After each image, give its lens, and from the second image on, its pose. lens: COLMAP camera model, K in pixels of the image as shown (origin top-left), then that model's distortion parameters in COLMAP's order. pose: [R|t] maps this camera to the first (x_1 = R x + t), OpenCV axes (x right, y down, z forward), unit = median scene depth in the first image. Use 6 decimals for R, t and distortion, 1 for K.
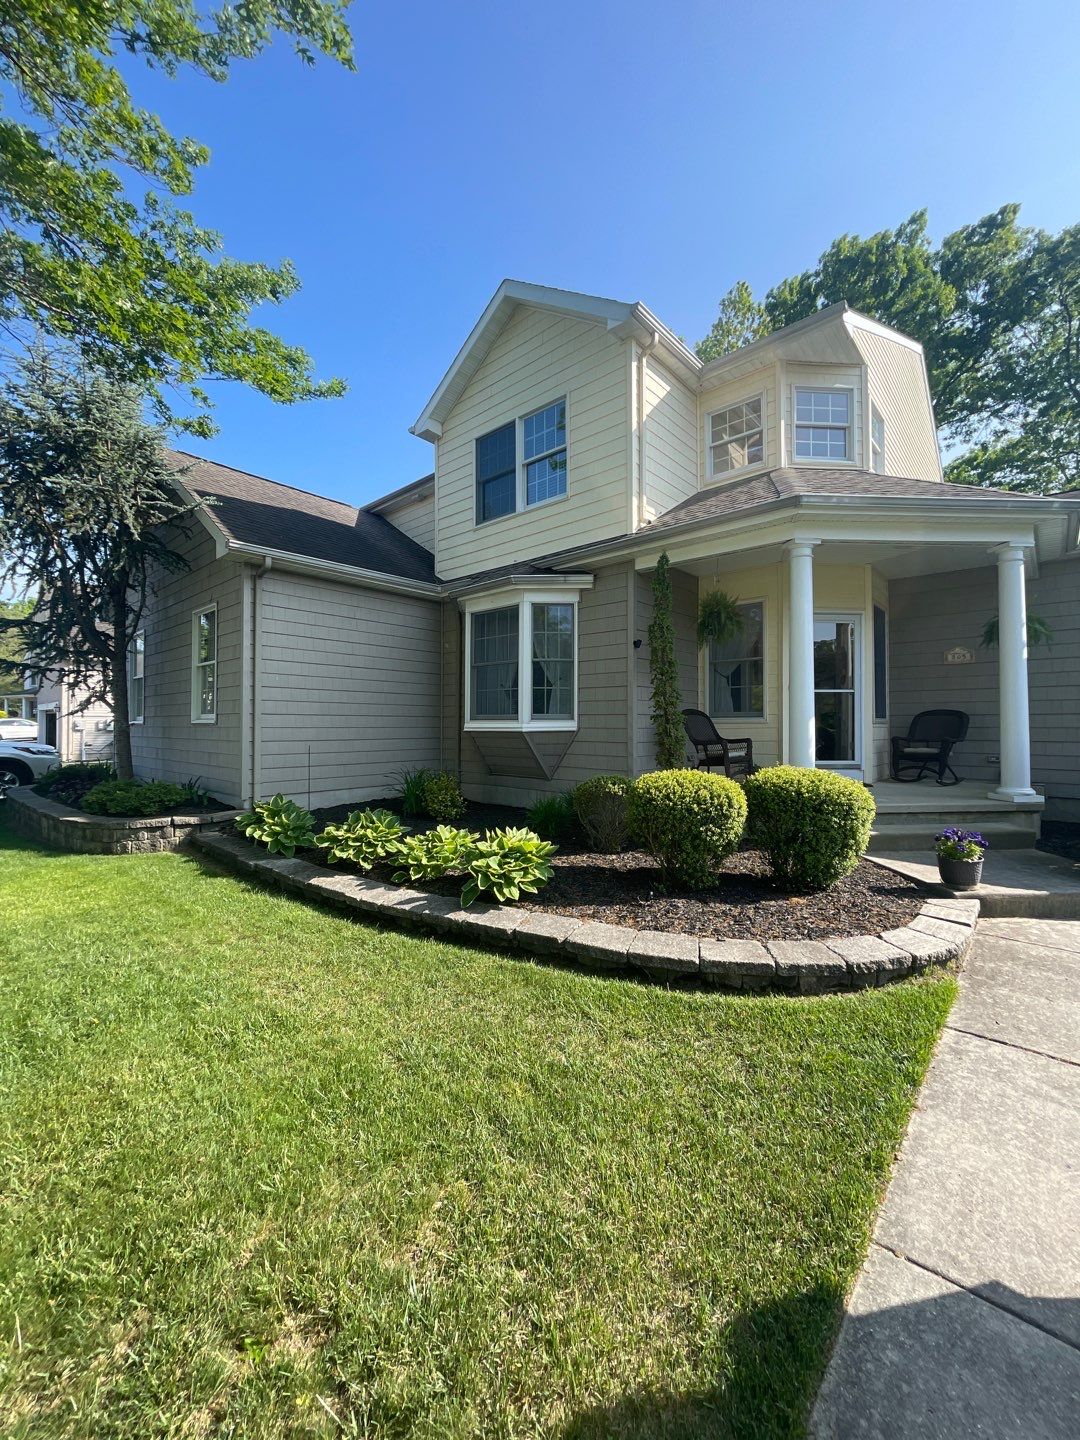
lens RADIAL K [[574.4, 0, 541.8], [0, 574.4, 718.7], [0, 0, 1]] dist [-0.004479, 0.000321]
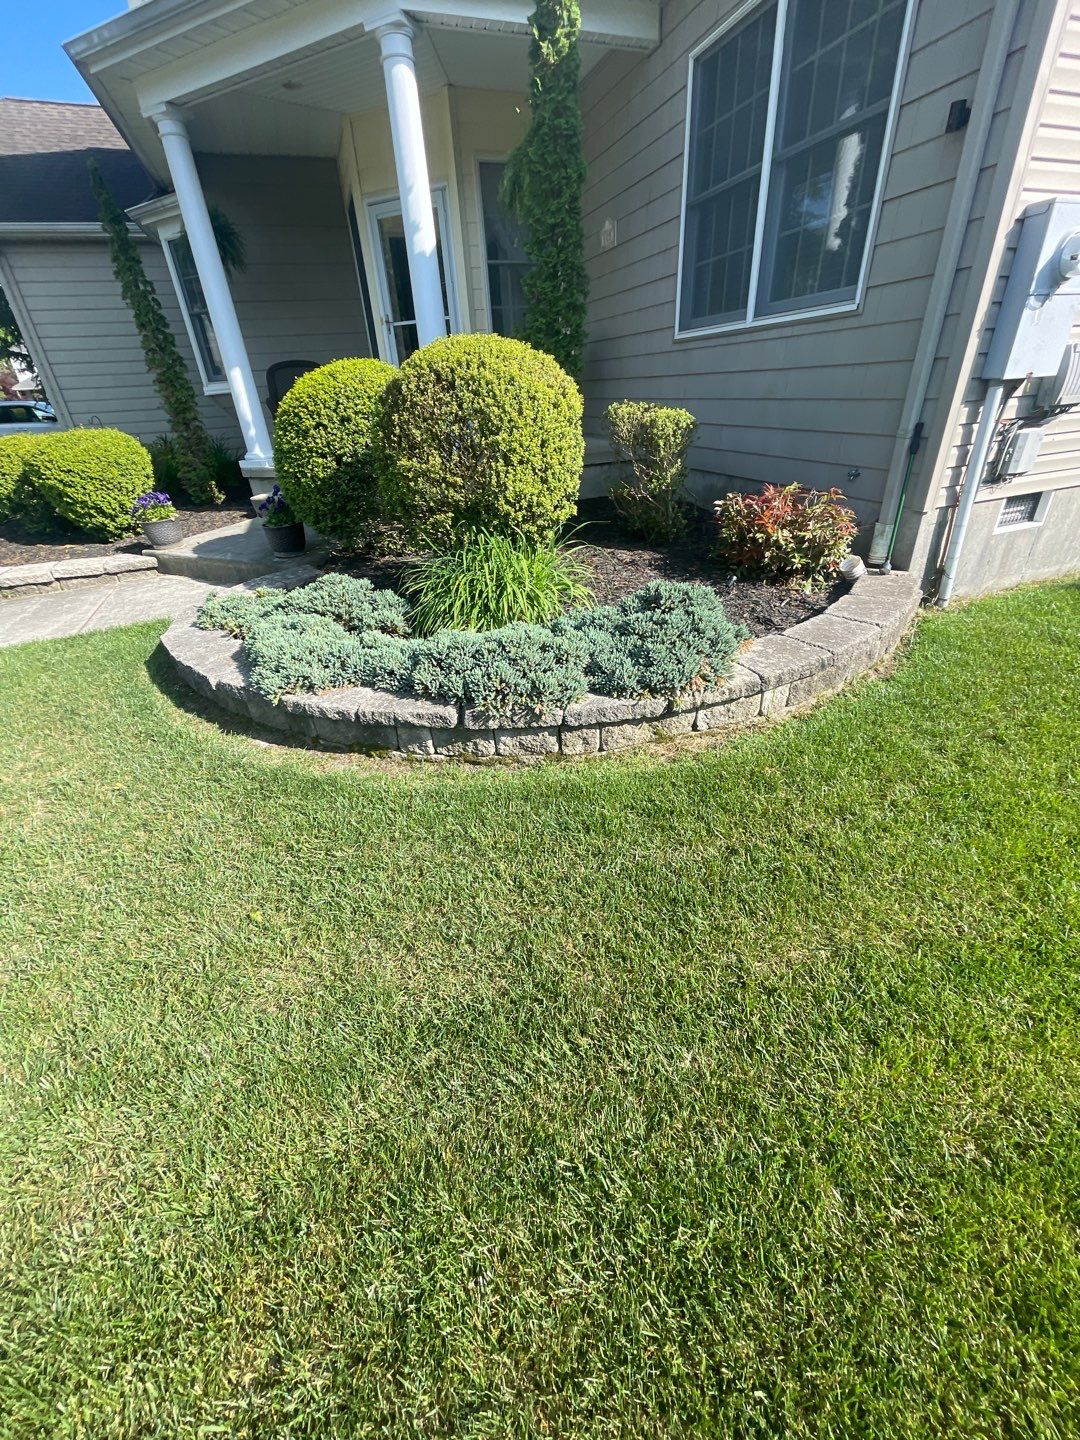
lens RADIAL K [[581.0, 0, 543.8], [0, 581.0, 715.2], [0, 0, 1]] dist [-0.002218, -0.000154]
pose [[0.881912, 0.194085, -0.429607, 1.402188], [0.057825, 0.859895, 0.507184, 0.032163], [0.467854, -0.472134, 0.747129, 0.247092]]
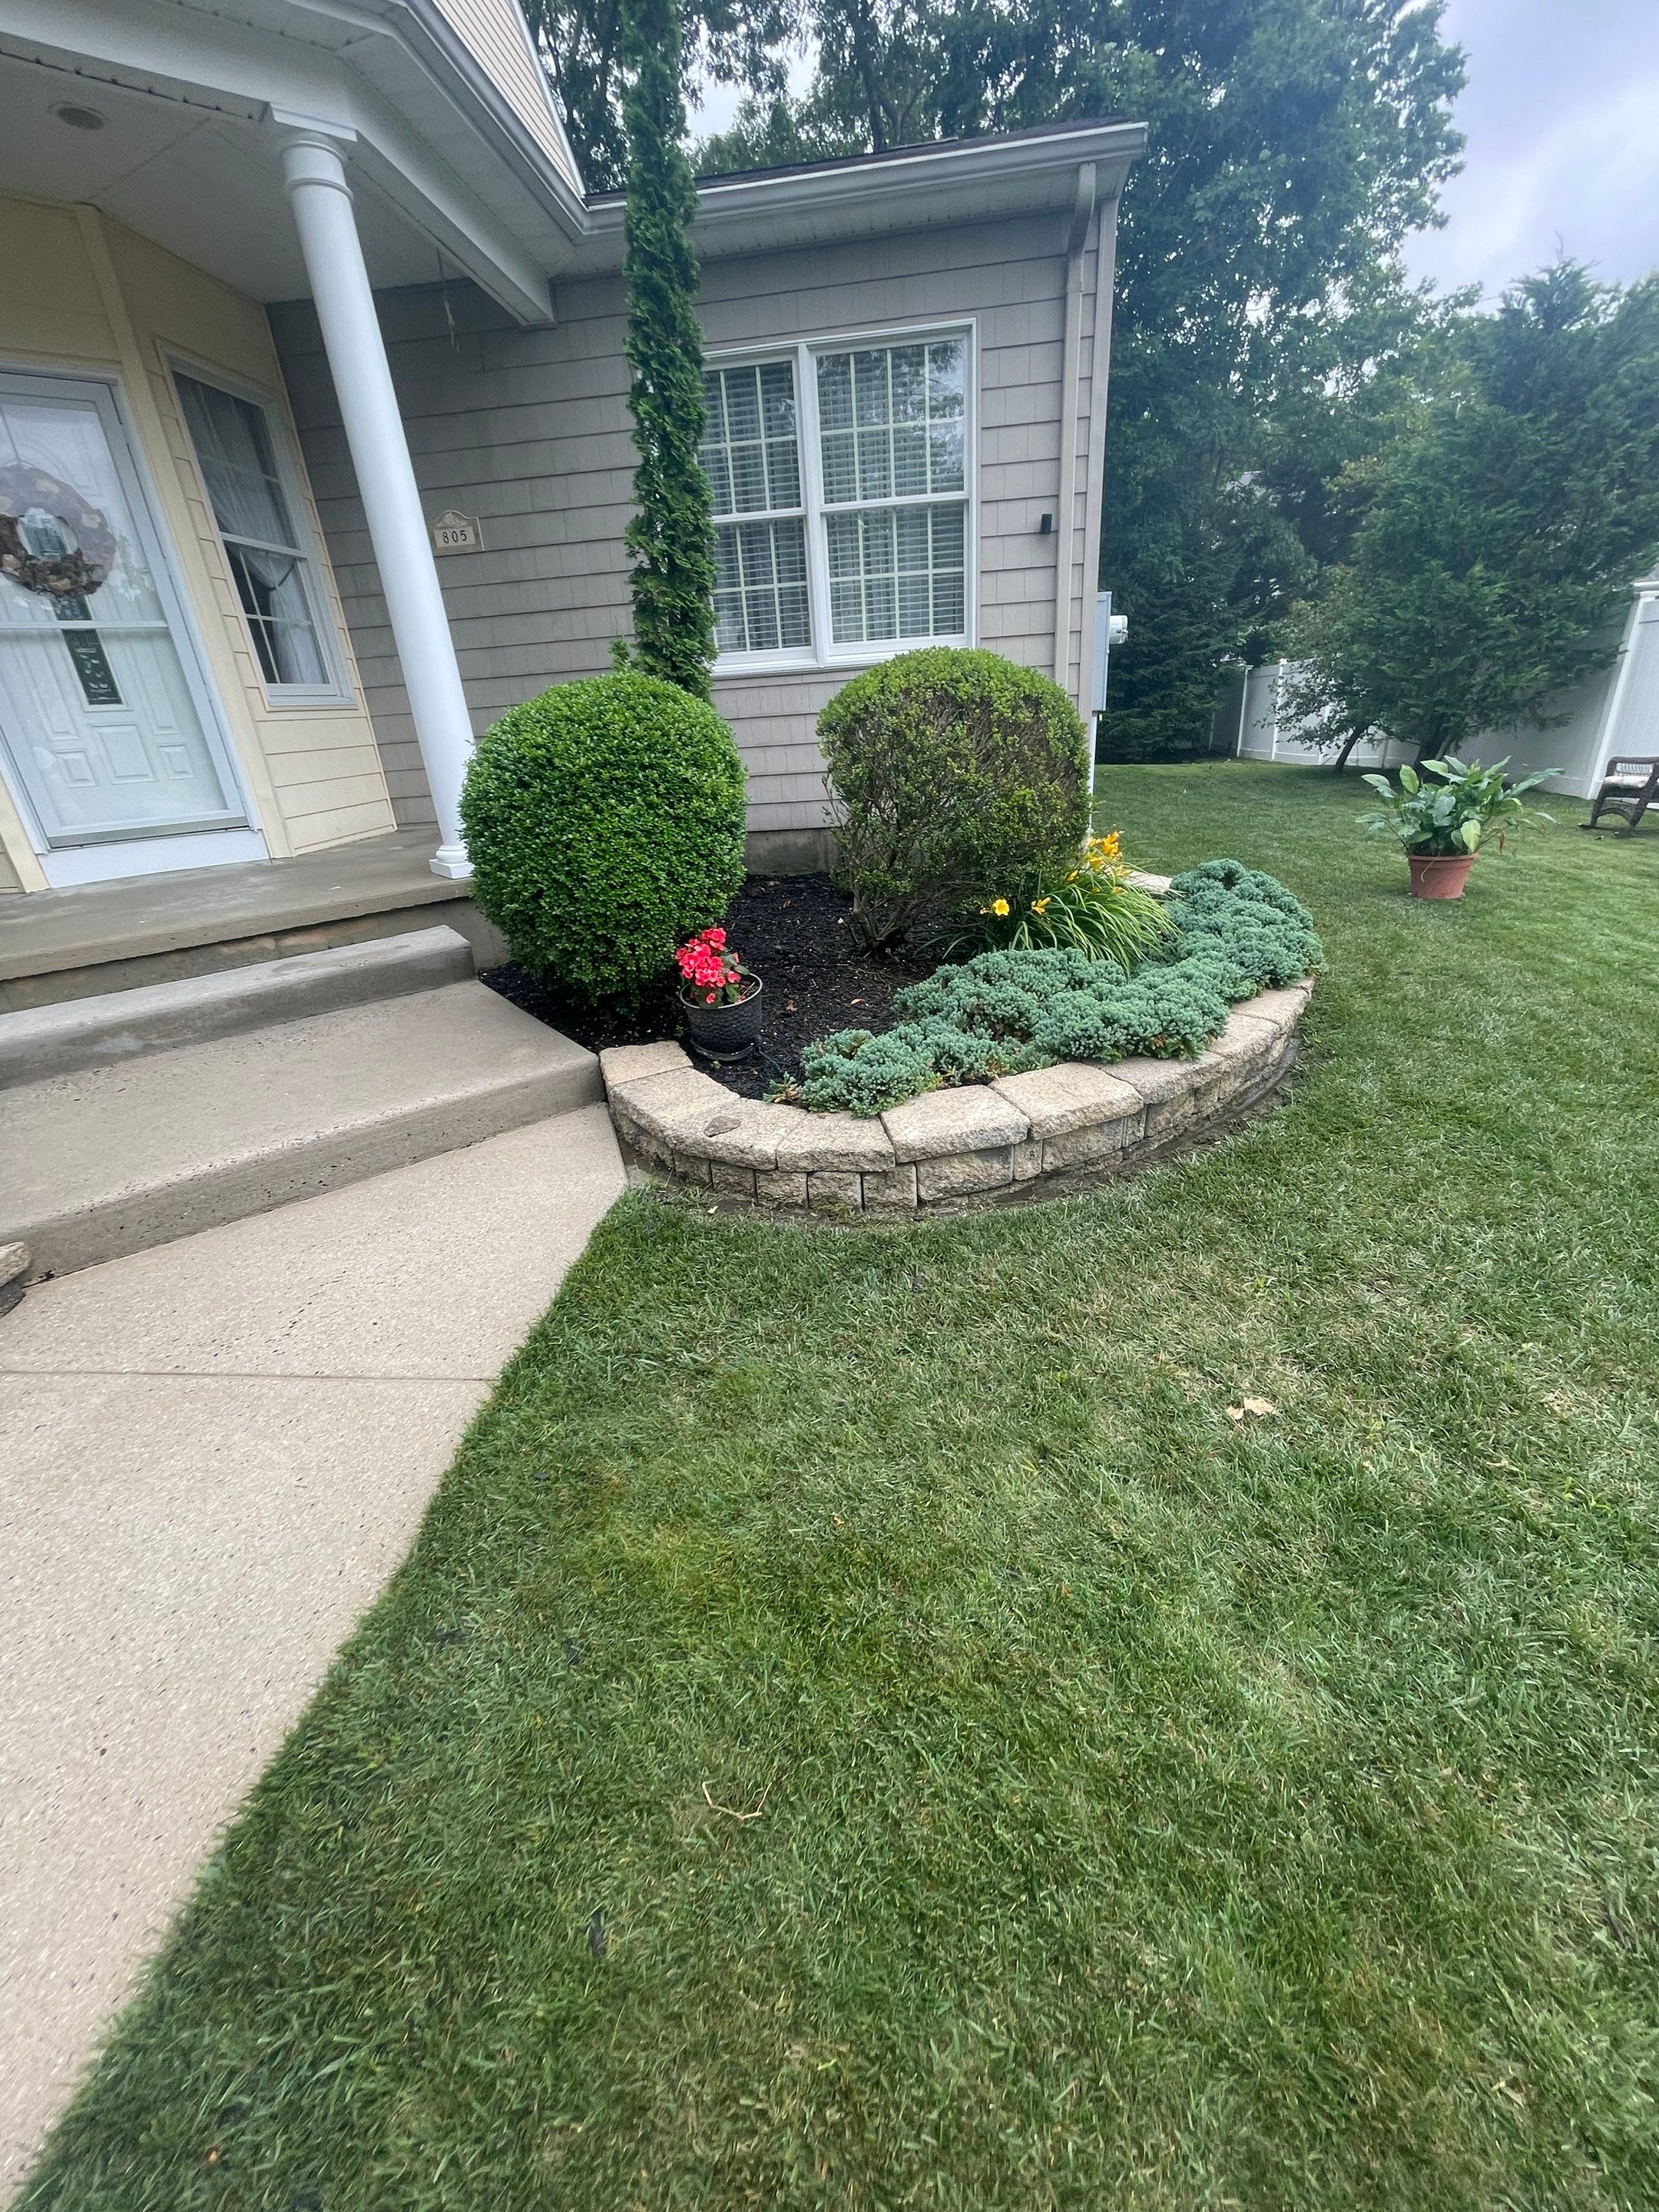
lens RADIAL K [[882.3, 0, 832.2], [0, 882.3, 1104.0], [0, 0, 1]] dist [-0.004479, 0.000321]
pose [[0.806481, -0.291968, 0.514143, 0.641156], [0.057571, 0.904217, 0.423175, 0.026311], [-0.588451, -0.311683, 0.746043, 0.226390]]
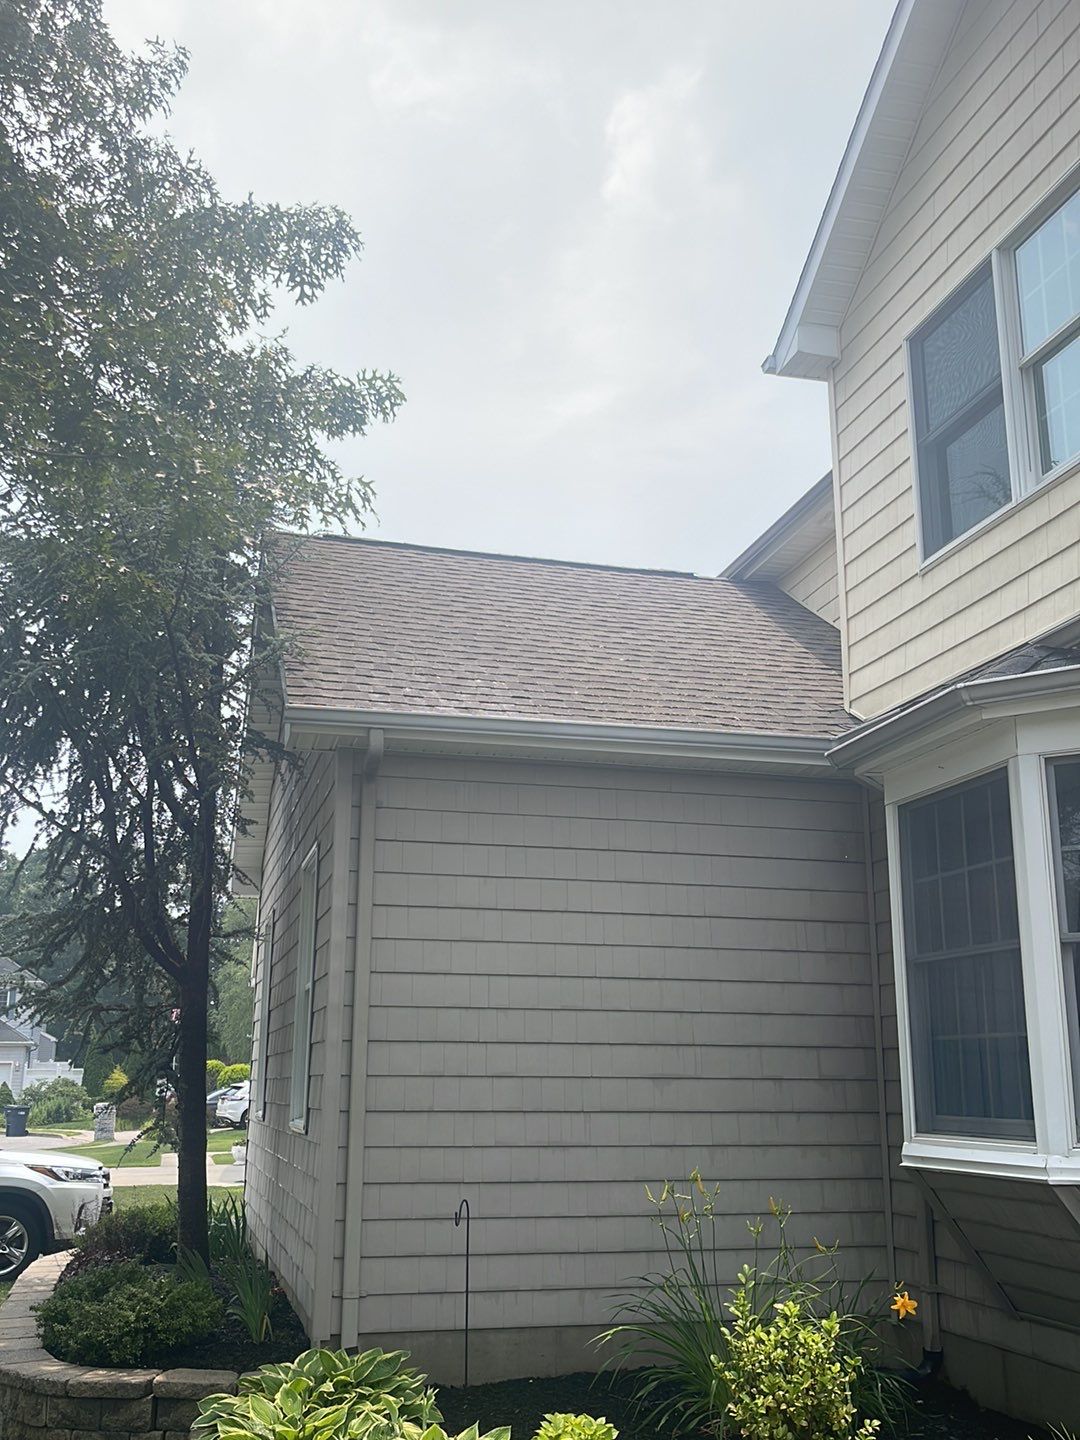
lens RADIAL K [[1418.1, 0, 540.0], [0, 1418.1, 720.0], [0, 0, 1]] dist [0.056855, -0.007314]
pose [[0.831048, -0.136183, -0.539270, 0.228902], [0.003017, 0.970651, -0.240472, -0.040990], [0.556192, 0.198217, 0.807069, 0.255329]]
